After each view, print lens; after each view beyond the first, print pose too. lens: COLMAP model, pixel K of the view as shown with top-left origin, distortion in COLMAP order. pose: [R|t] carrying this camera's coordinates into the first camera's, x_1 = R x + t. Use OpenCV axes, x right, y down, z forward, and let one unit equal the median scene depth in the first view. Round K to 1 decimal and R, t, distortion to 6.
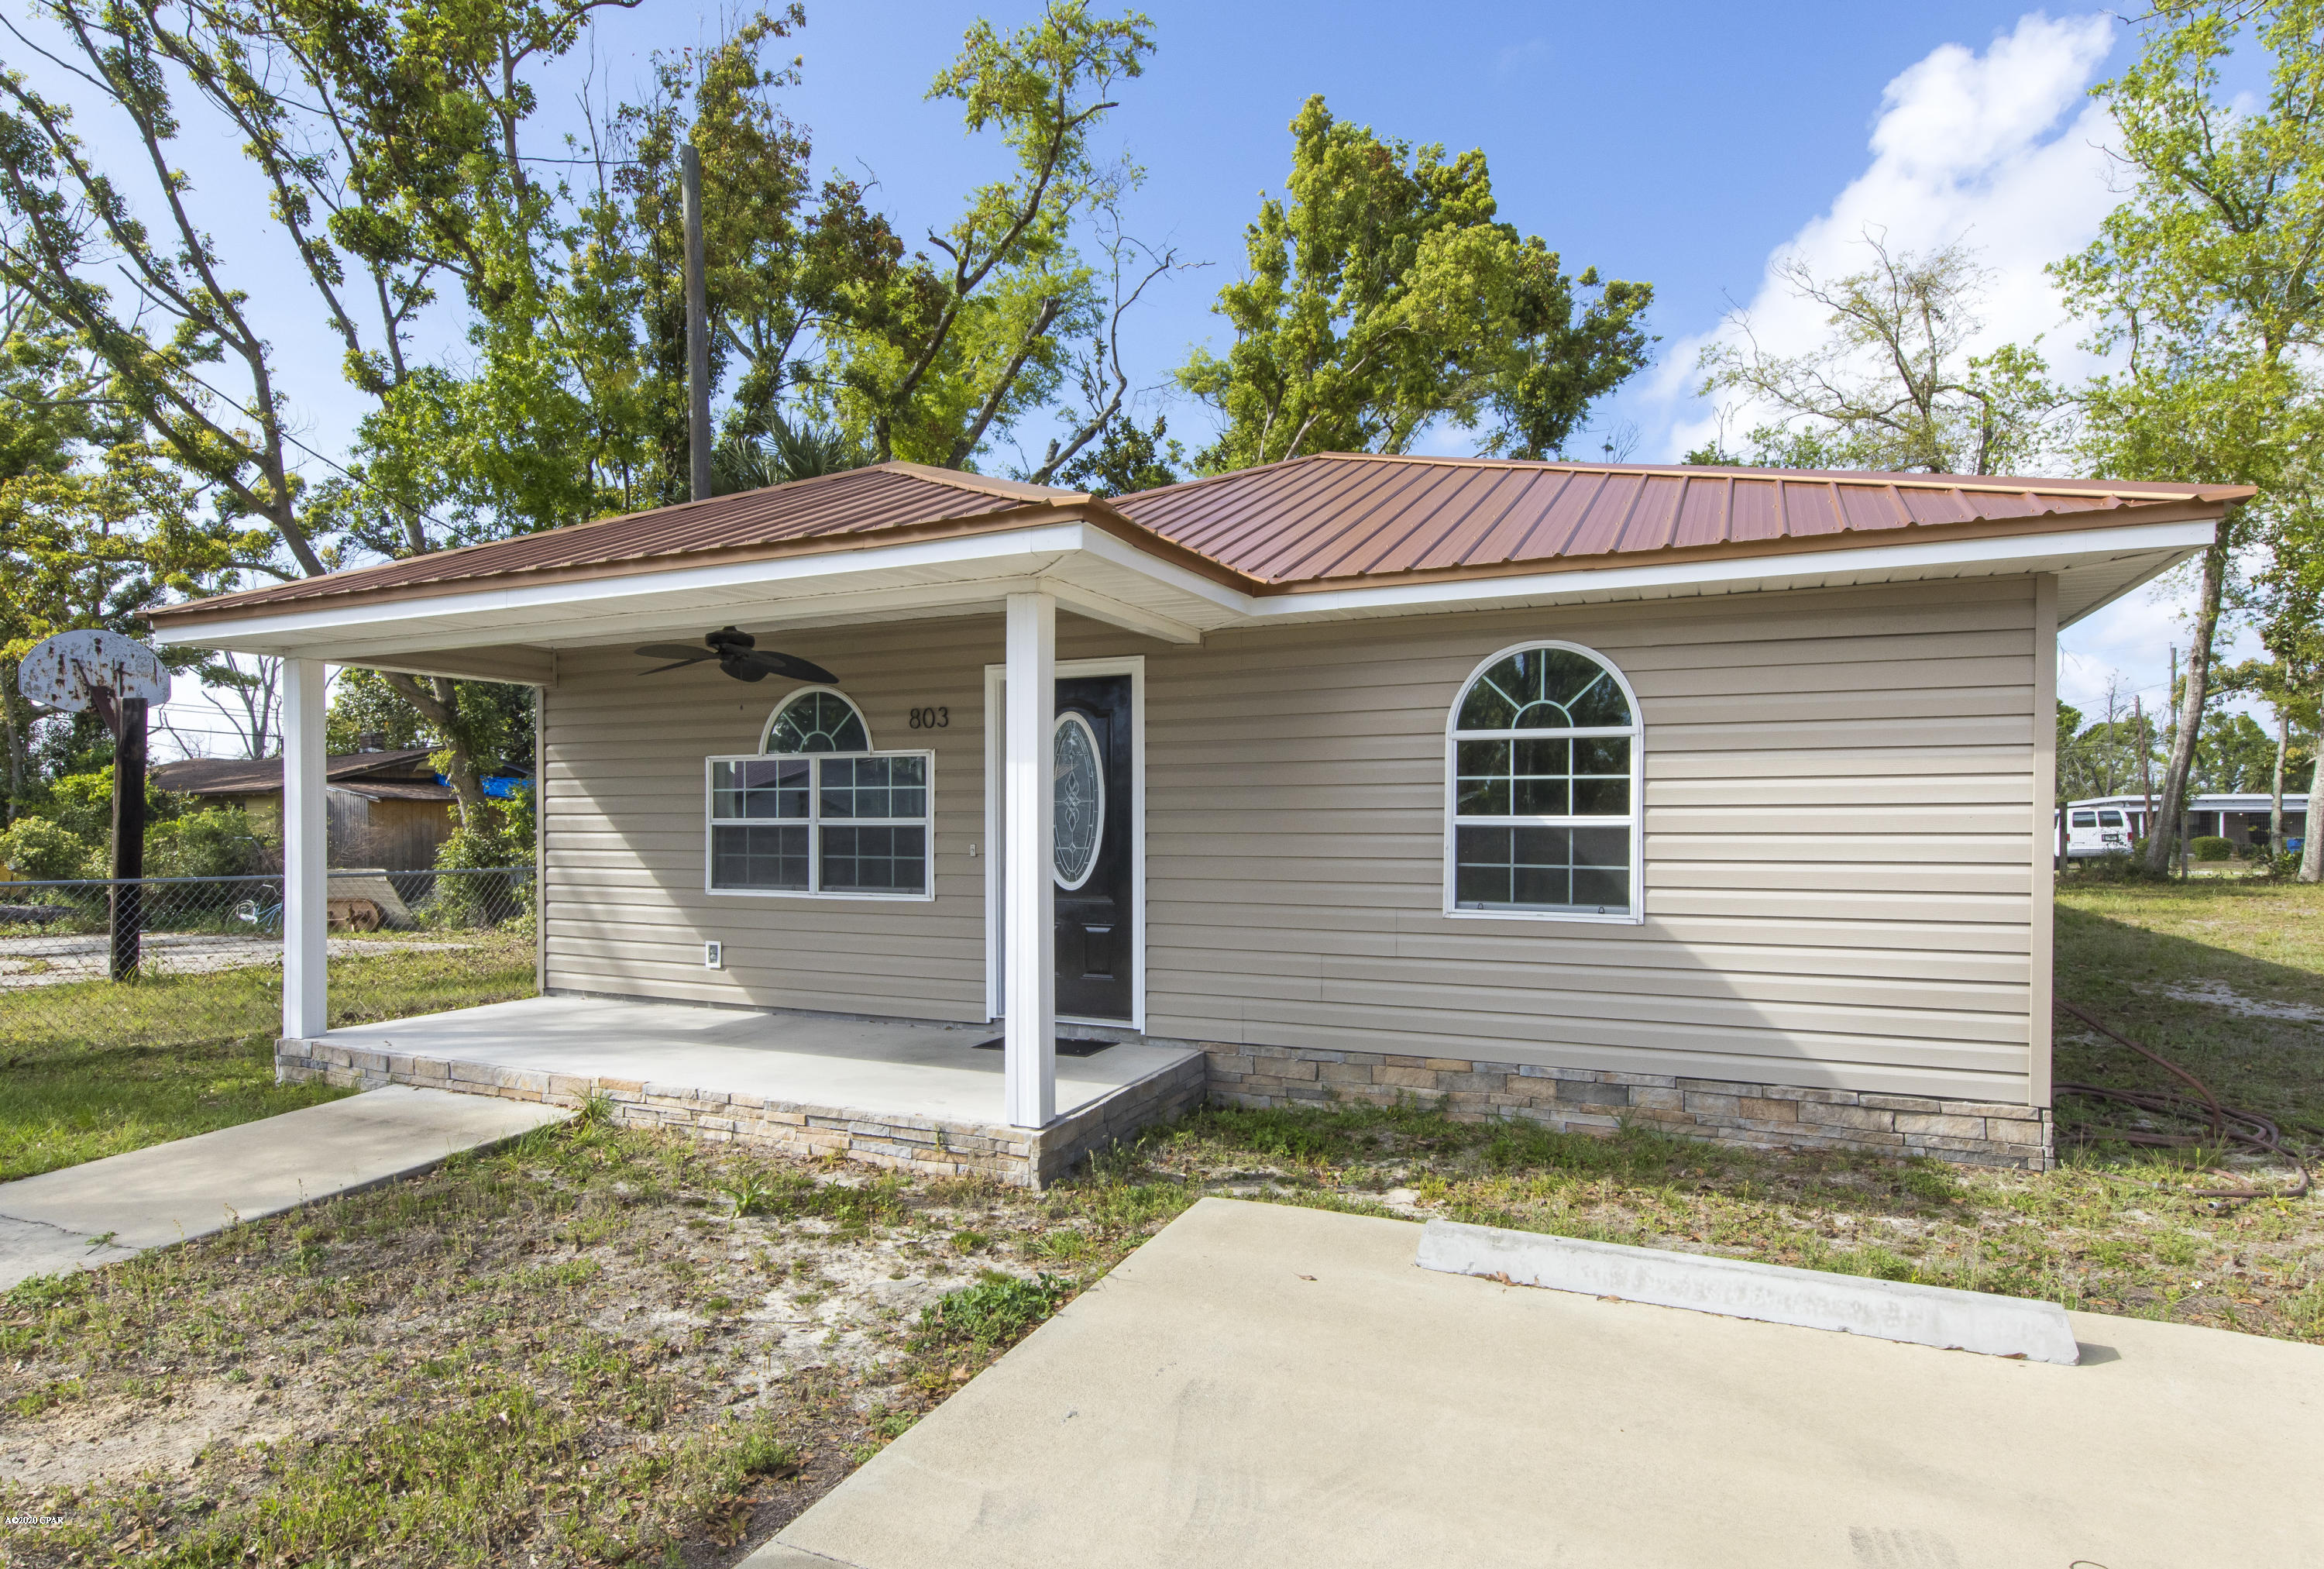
lens RADIAL K [[1270.6, 0, 1161.6], [0, 1270.6, 817.7], [0, 0, 1]] dist [0.001600, -0.000089]
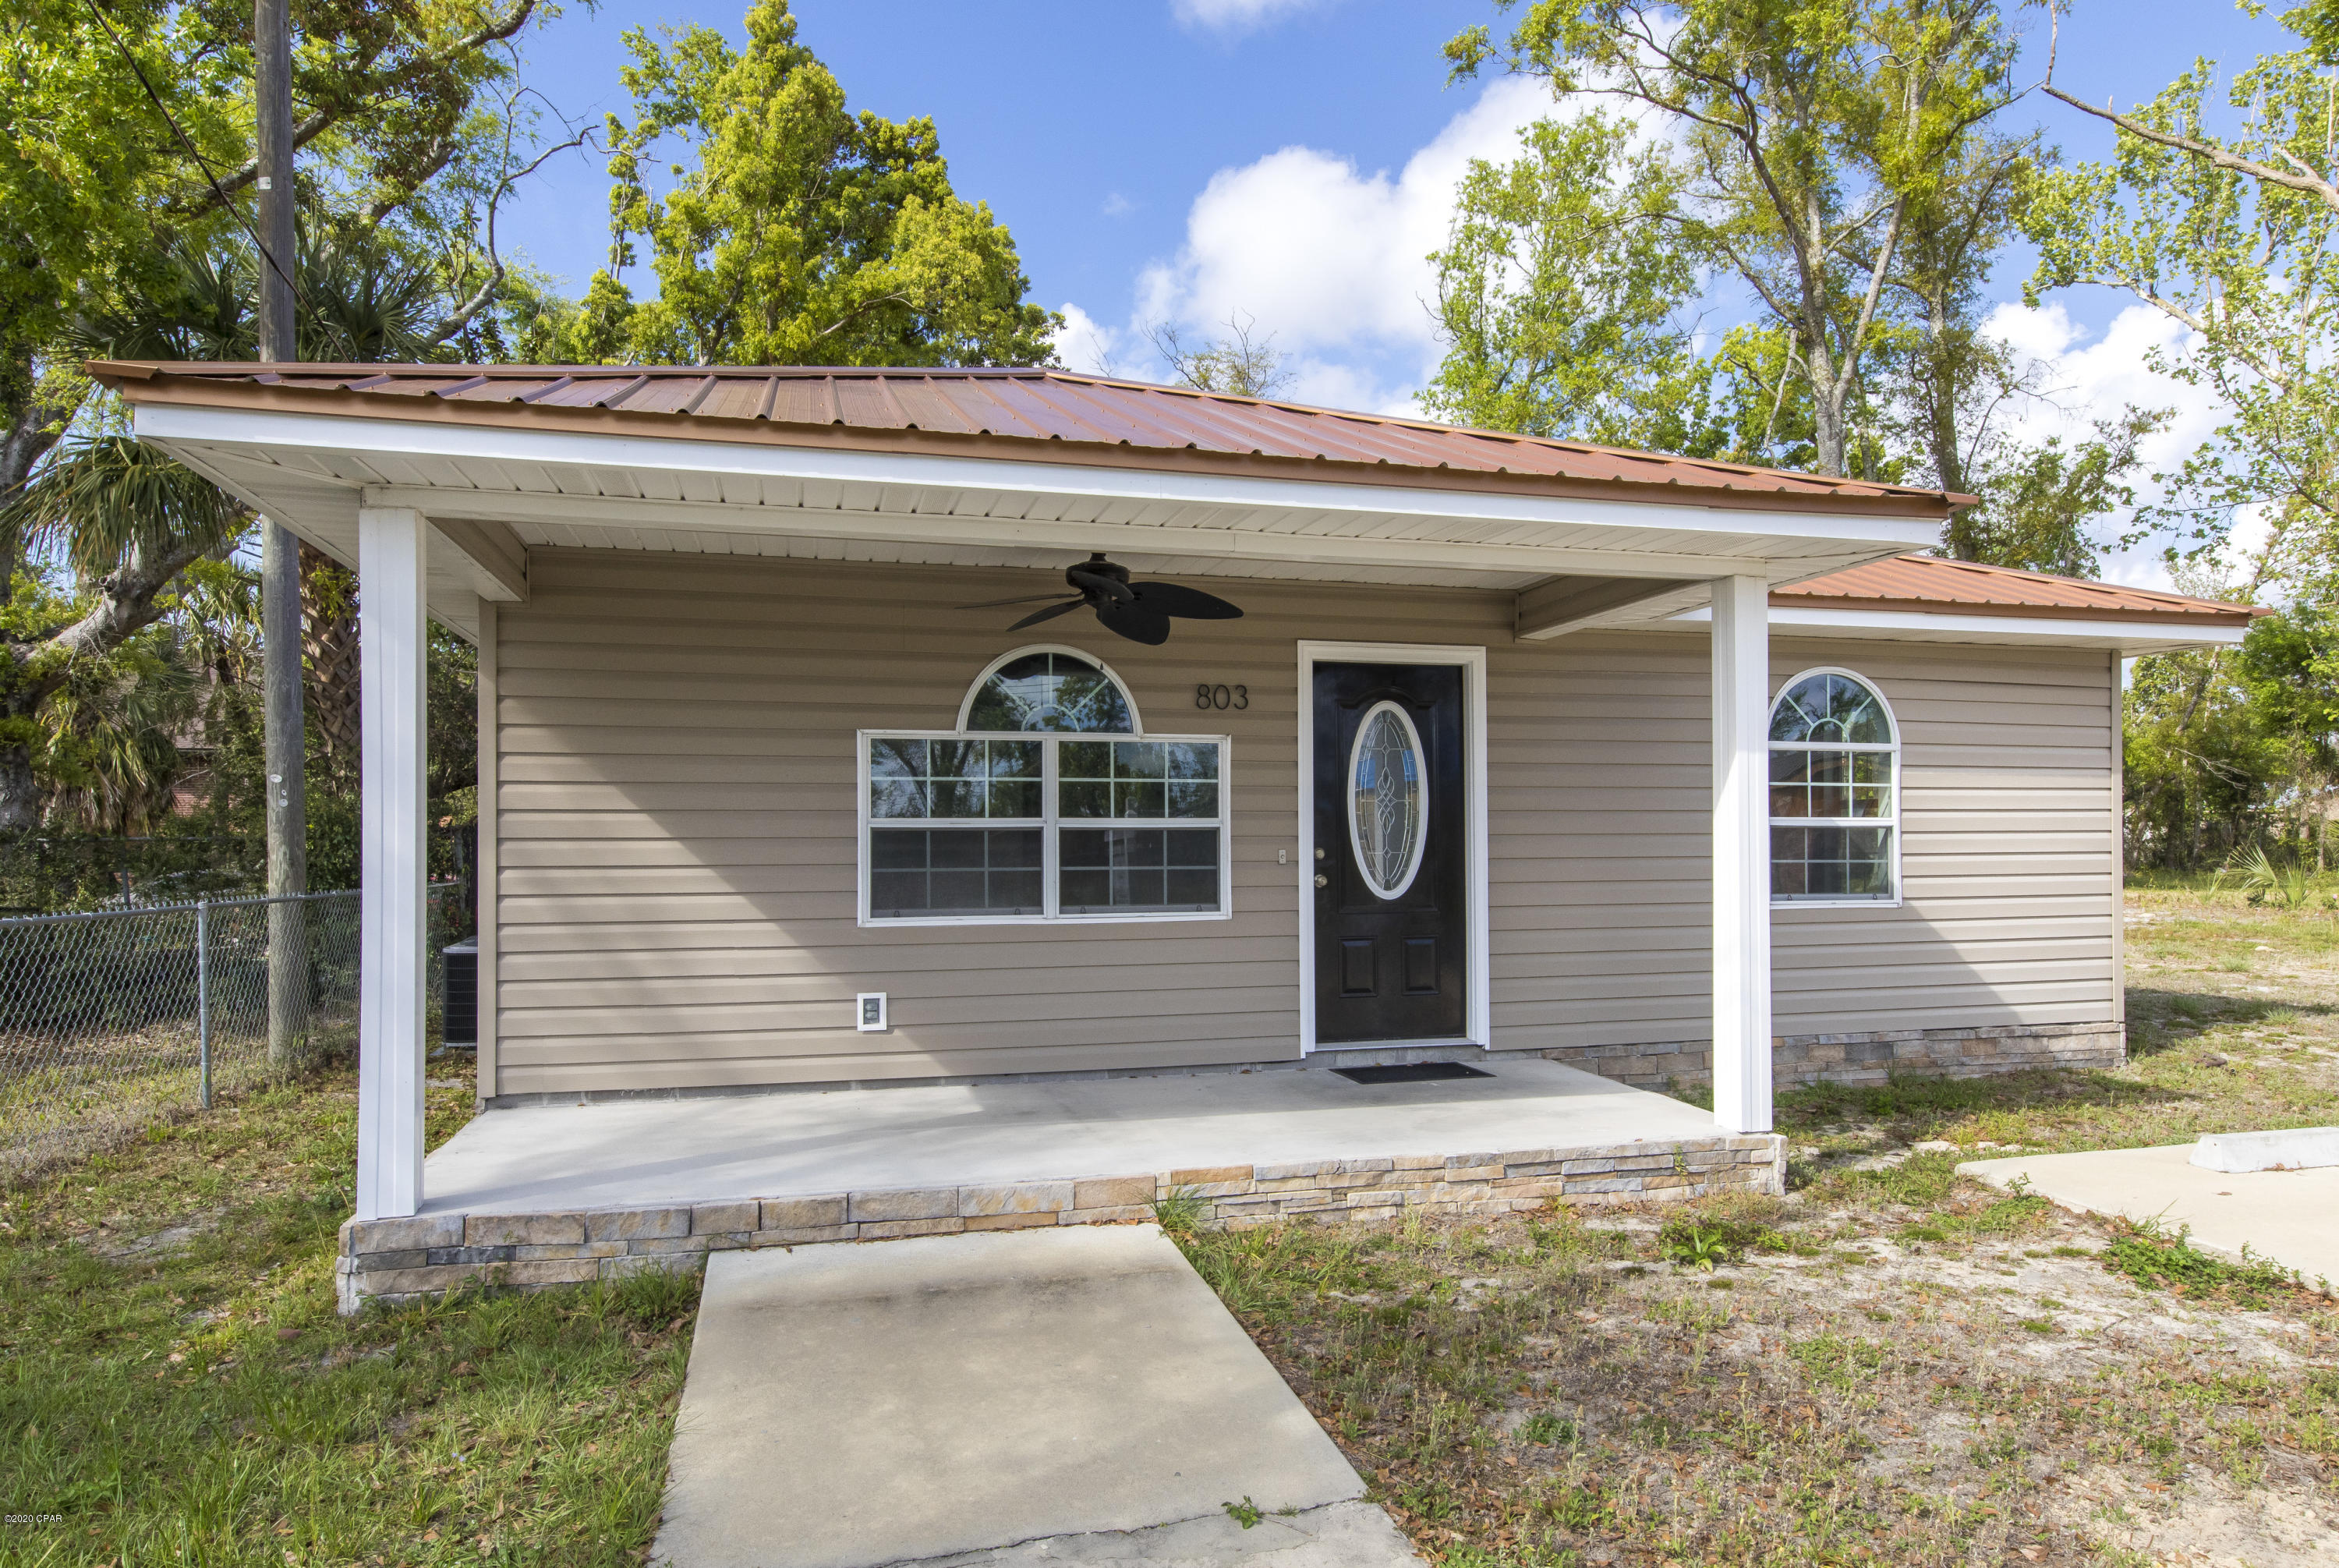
lens RADIAL K [[1377.1, 0, 1167.3], [0, 1377.1, 830.9], [0, 0, 1]] dist [0.001297, -0.000850]
pose [[0.773162, 0.003895, 0.634197, -0.960157], [0.003583, 0.999938, -0.010509, 0.021634], [-0.634199, 0.010398, 0.773100, 0.410922]]
